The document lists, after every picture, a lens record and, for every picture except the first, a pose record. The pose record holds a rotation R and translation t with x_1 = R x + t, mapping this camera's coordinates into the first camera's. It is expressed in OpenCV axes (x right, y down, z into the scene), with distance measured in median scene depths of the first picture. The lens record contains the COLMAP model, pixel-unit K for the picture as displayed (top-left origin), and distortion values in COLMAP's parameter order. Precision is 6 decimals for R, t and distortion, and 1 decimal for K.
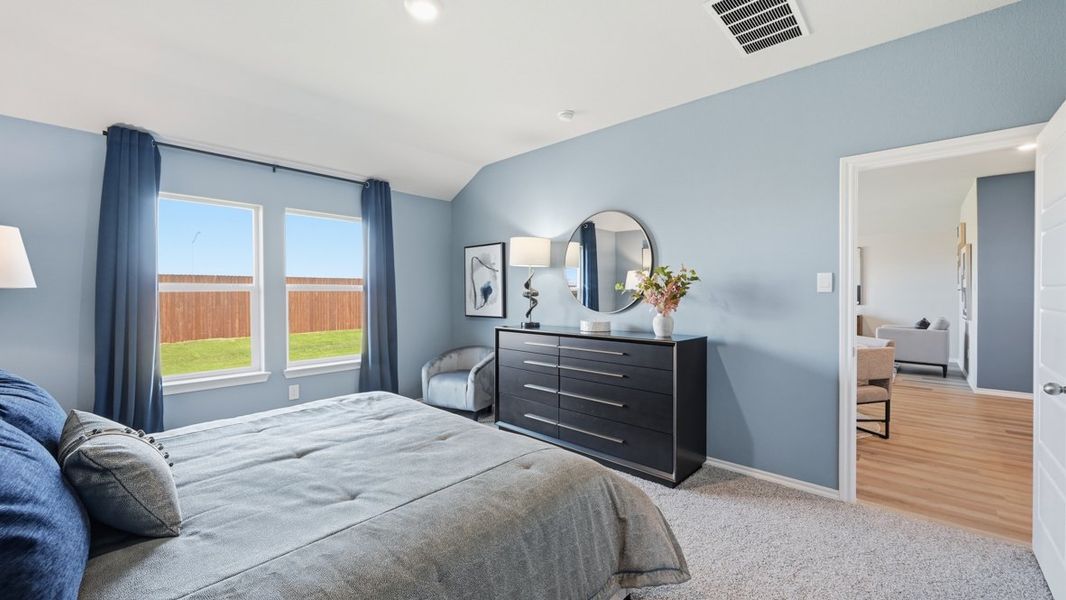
lens RADIAL K [[424.3, 0, 533.2], [0, 424.3, 295.0], [0, 0, 1]] dist [-0.000031, 0.000789]
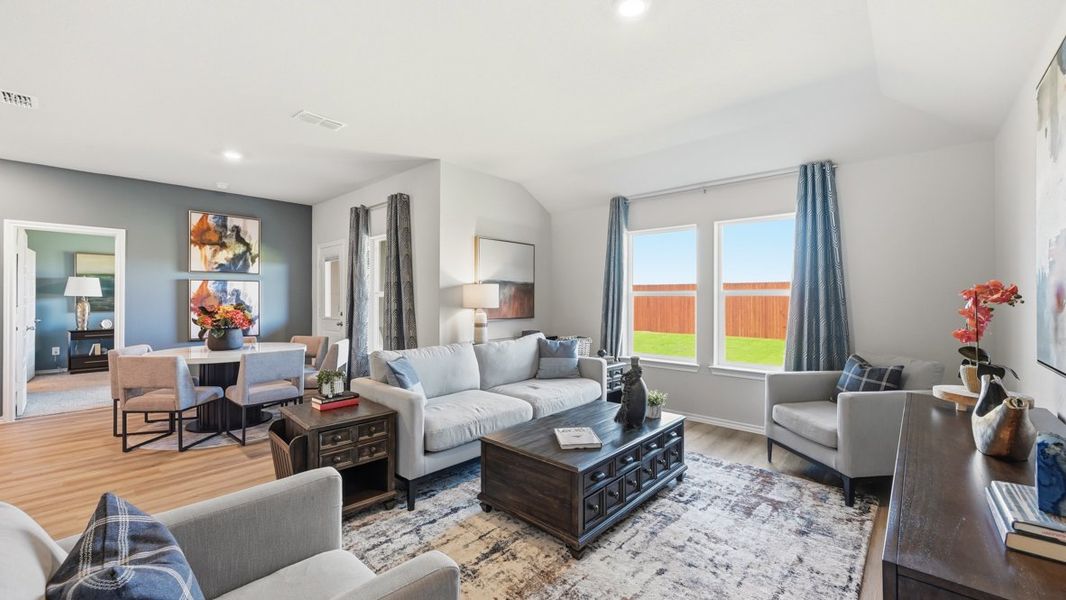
lens RADIAL K [[424.3, 0, 530.1], [0, 424.3, 299.1], [0, 0, 1]] dist [-0.000031, 0.000789]
pose [[0.011465, 0.003370, -0.999929, 0.527129], [-0.005590, 0.999979, 0.003306, -0.001823], [0.999919, 0.005552, 0.011484, 0.473093]]
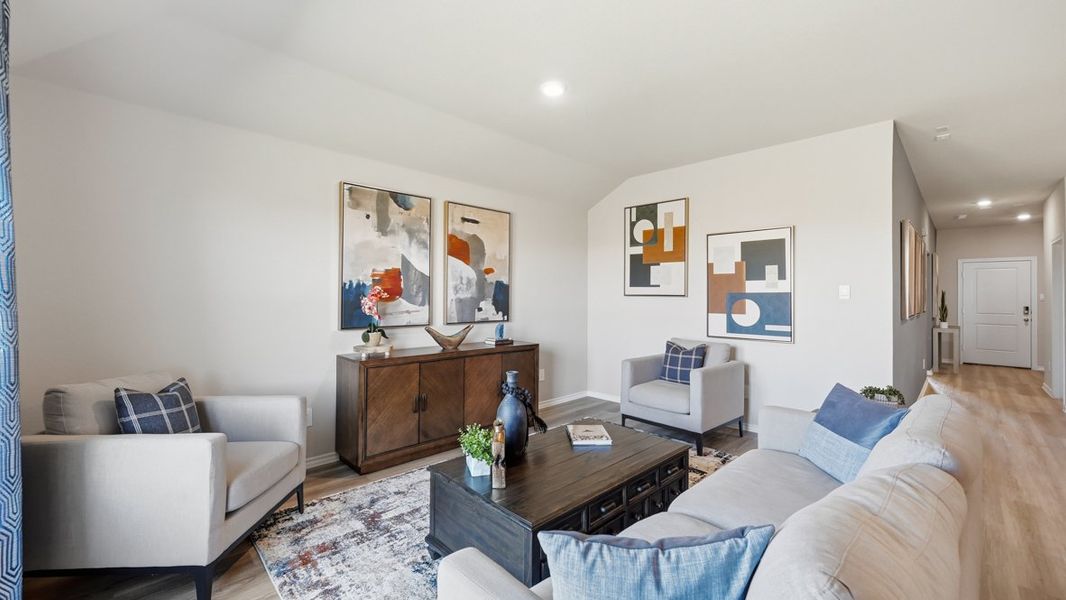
lens RADIAL K [[424.3, 0, 534.4], [0, 424.3, 296.1], [0, 0, 1]] dist [-0.000031, 0.000789]
pose [[0.044980, 0.001266, 0.998987, -0.775384], [0.002029, 0.999997, -0.001359, -0.001966], [-0.998986, 0.002088, 0.044977, 0.605531]]
